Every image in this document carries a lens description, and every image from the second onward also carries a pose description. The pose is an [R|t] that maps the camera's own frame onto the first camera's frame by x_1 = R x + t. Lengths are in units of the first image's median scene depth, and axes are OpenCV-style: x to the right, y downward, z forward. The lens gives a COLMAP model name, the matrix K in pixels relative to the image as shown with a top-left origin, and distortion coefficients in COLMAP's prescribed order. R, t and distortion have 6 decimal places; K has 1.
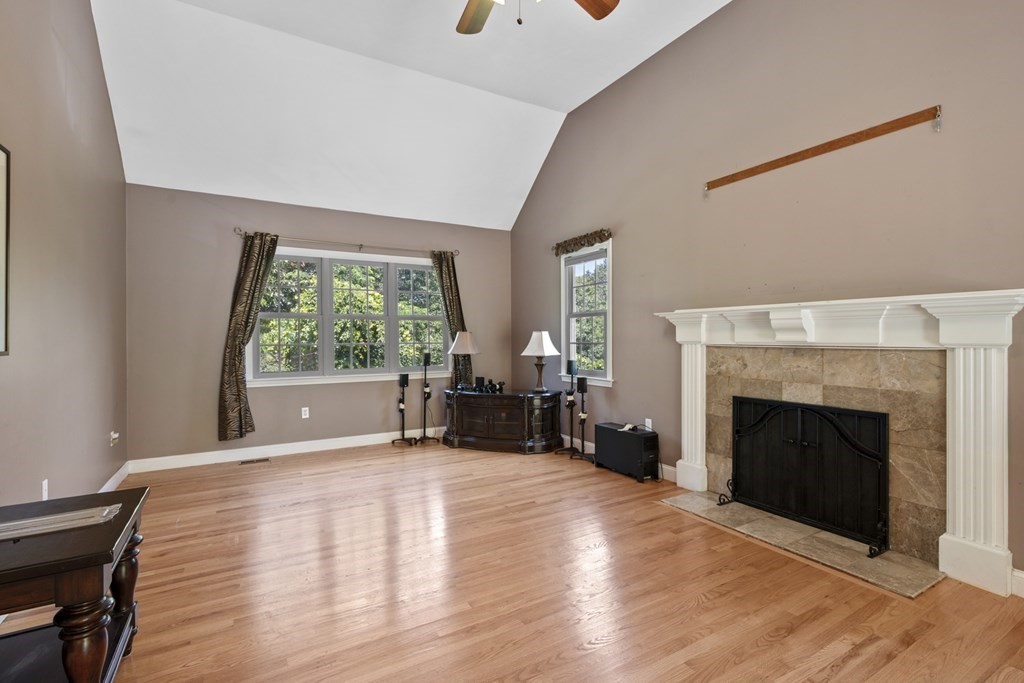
lens RADIAL K [[456.3, 0, 518.6], [0, 456.3, 336.5], [0, 0, 1]] dist [0.003033, -0.000082]
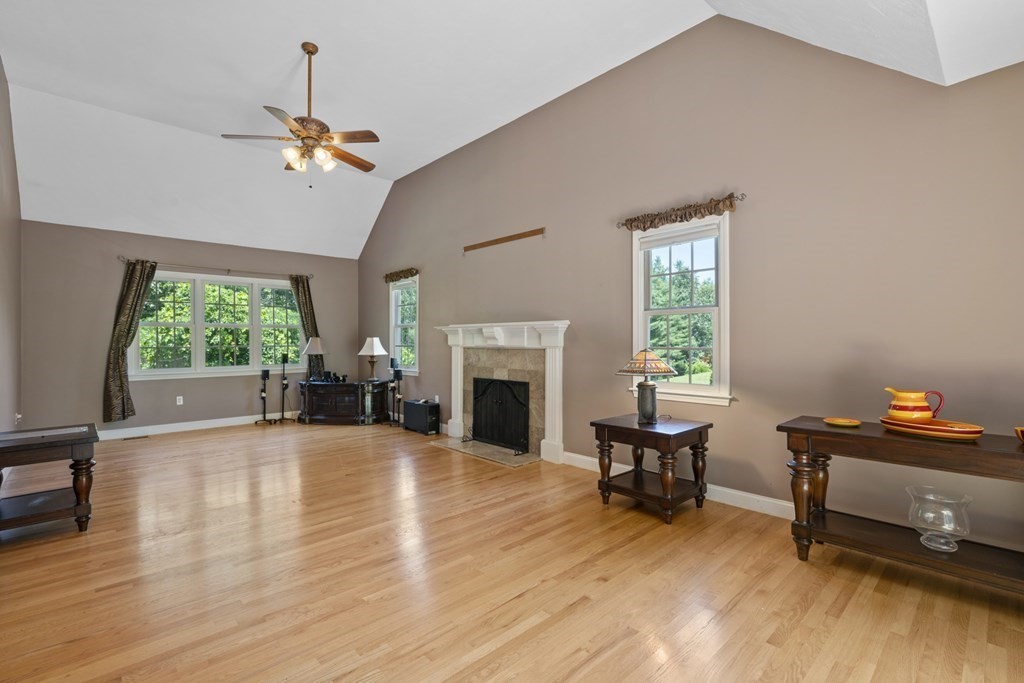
lens RADIAL K [[456.3, 0, 515.0], [0, 456.3, 338.7], [0, 0, 1]] dist [0.003033, -0.000082]
pose [[0.977151, 0.002678, 0.212531, 0.197761], [-0.002386, 0.999996, -0.001631, -0.006876], [-0.212535, 0.001086, 0.977153, -0.501243]]
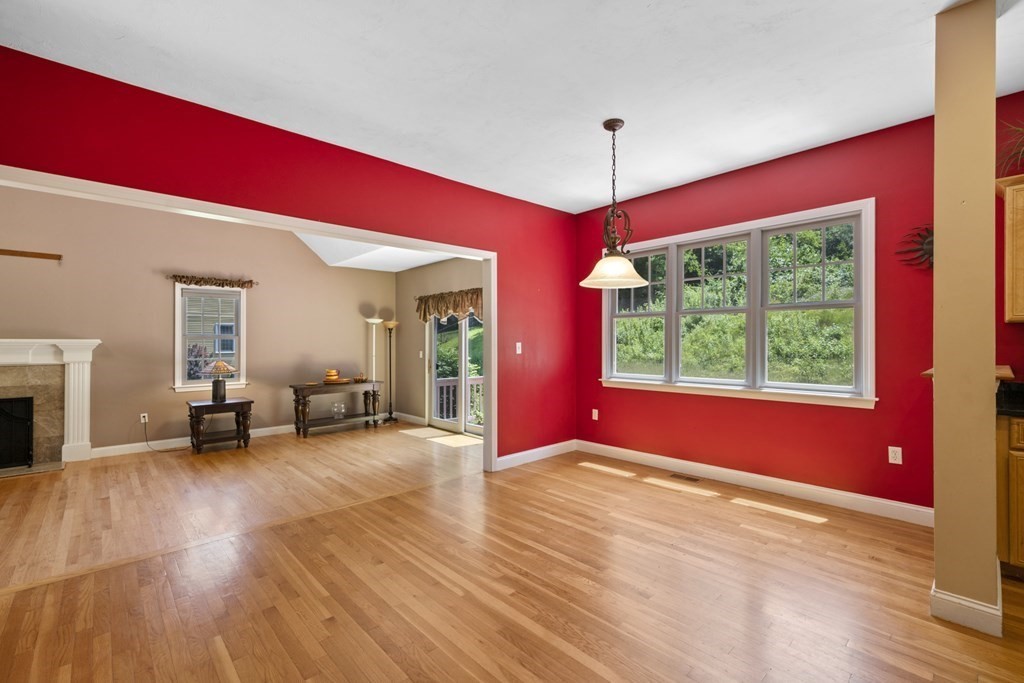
lens RADIAL K [[447.2, 0, 514.5], [0, 447.2, 340.2], [0, 0, 1]] dist [0.010615, 0.000218]
pose [[-0.207399, 0.004481, 0.978246, -0.916933], [-0.006124, 0.999964, -0.005879, -0.047937], [-0.978237, -0.007210, -0.207364, -0.382446]]
